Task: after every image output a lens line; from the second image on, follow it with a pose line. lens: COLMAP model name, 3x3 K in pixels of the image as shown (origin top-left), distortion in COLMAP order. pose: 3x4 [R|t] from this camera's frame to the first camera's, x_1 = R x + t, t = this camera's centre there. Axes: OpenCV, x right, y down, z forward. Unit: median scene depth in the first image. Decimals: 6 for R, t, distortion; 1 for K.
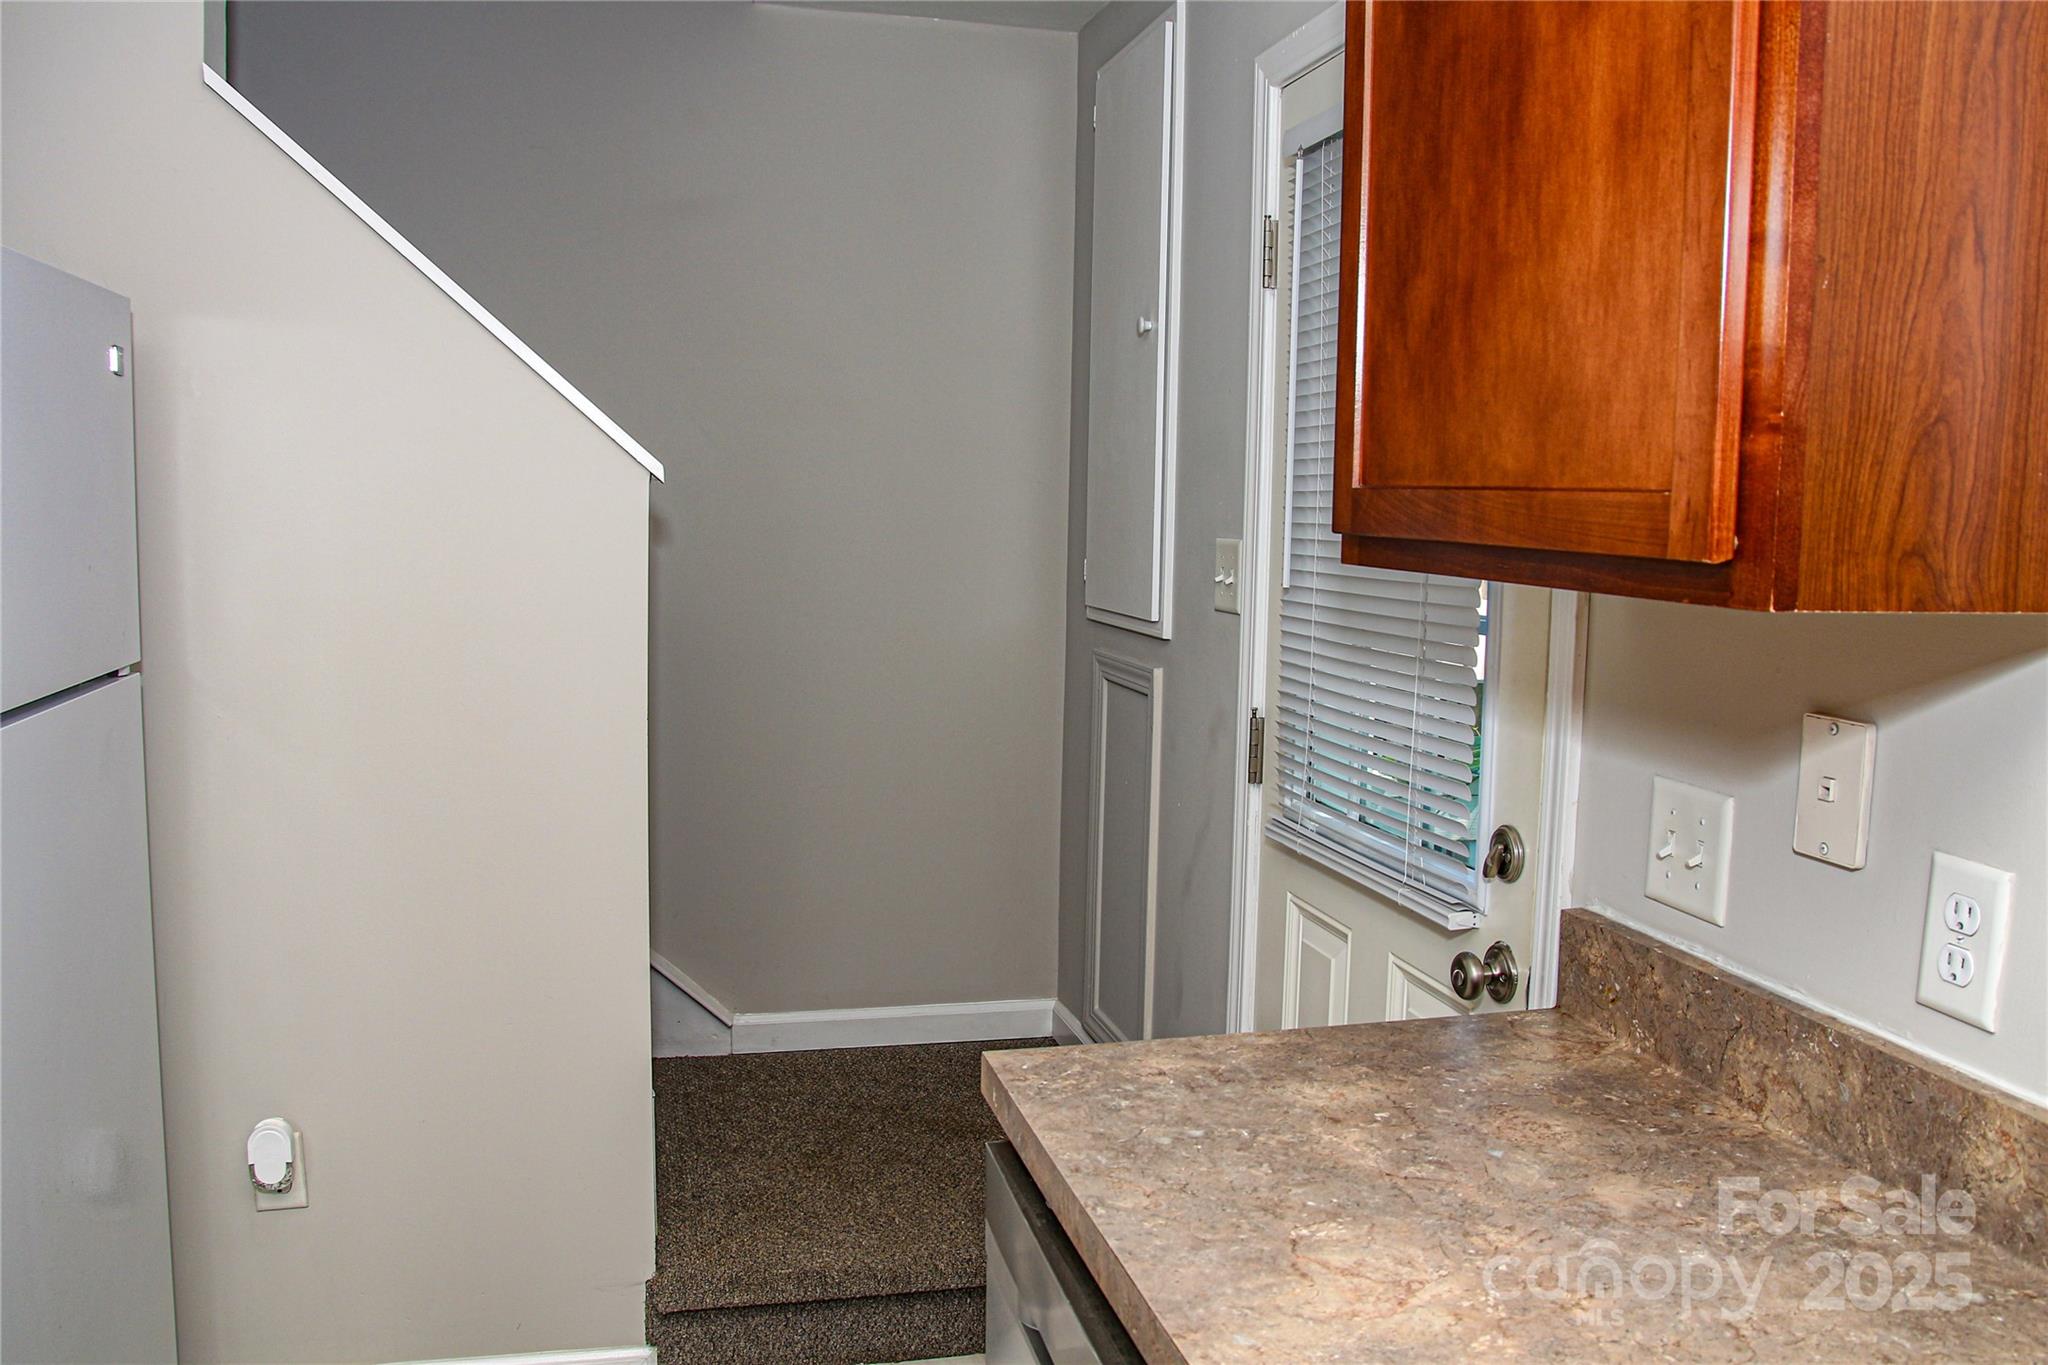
lens RADIAL K [[1636.0, 0, 1024.0], [0, 1636.0, 682.5], [0, 0, 1]] dist [-0.138789, 0.108751]
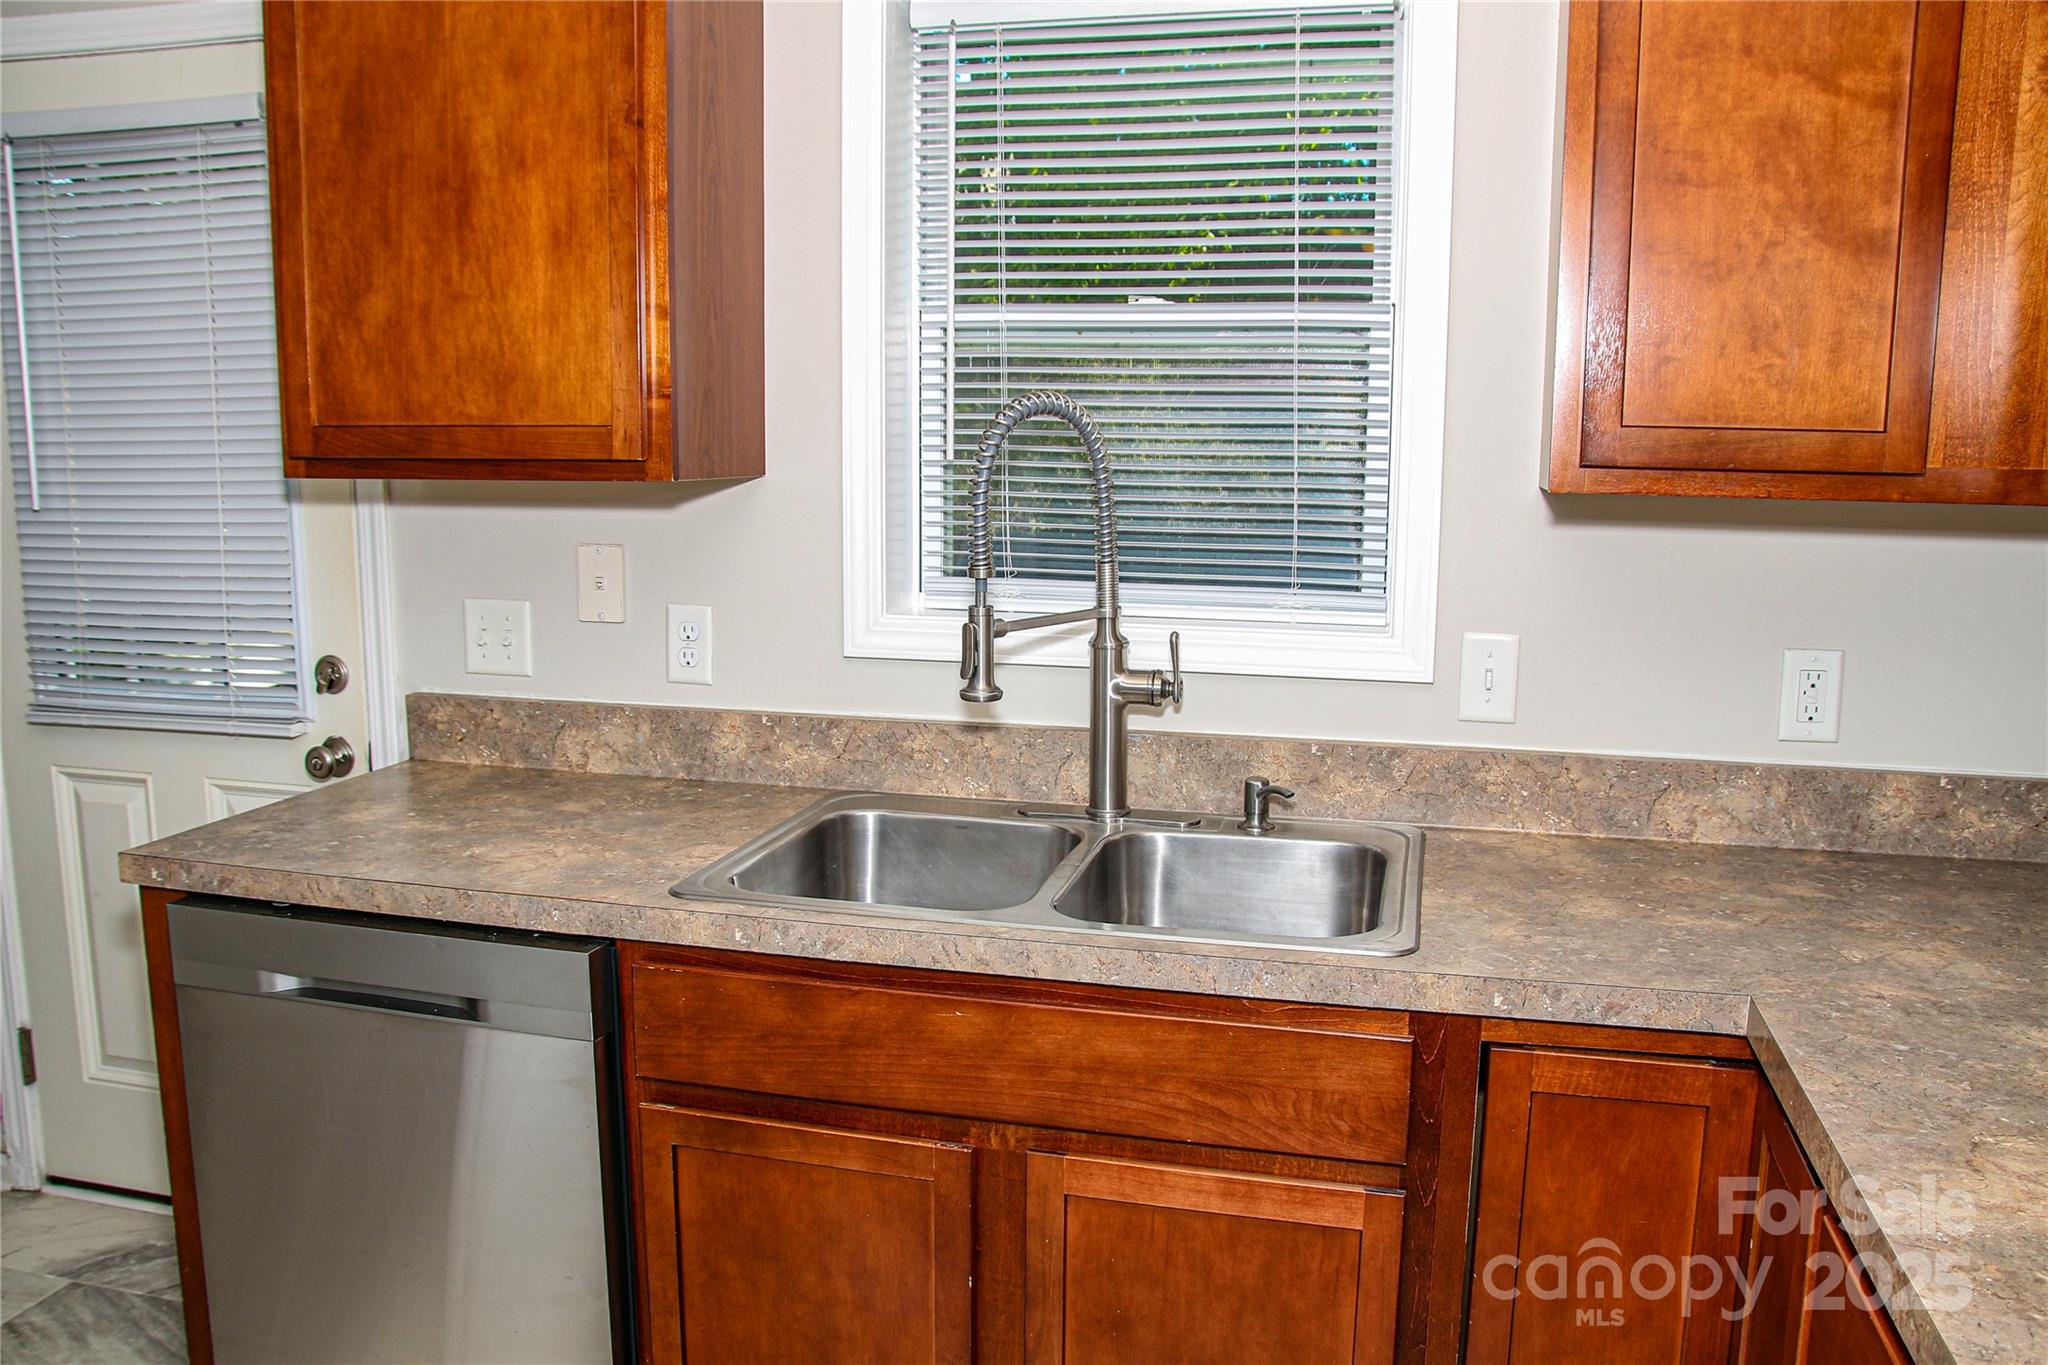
lens RADIAL K [[1605.9, 0, 1027.4], [0, 1605.9, 691.9], [0, 0, 1]] dist [-0.146025, 0.125816]
pose [[0.474227, -0.153768, 0.866870, -0.921584], [0.099845, 0.987670, 0.120575, 0.019245], [-0.874723, 0.029373, 0.483733, -0.344075]]
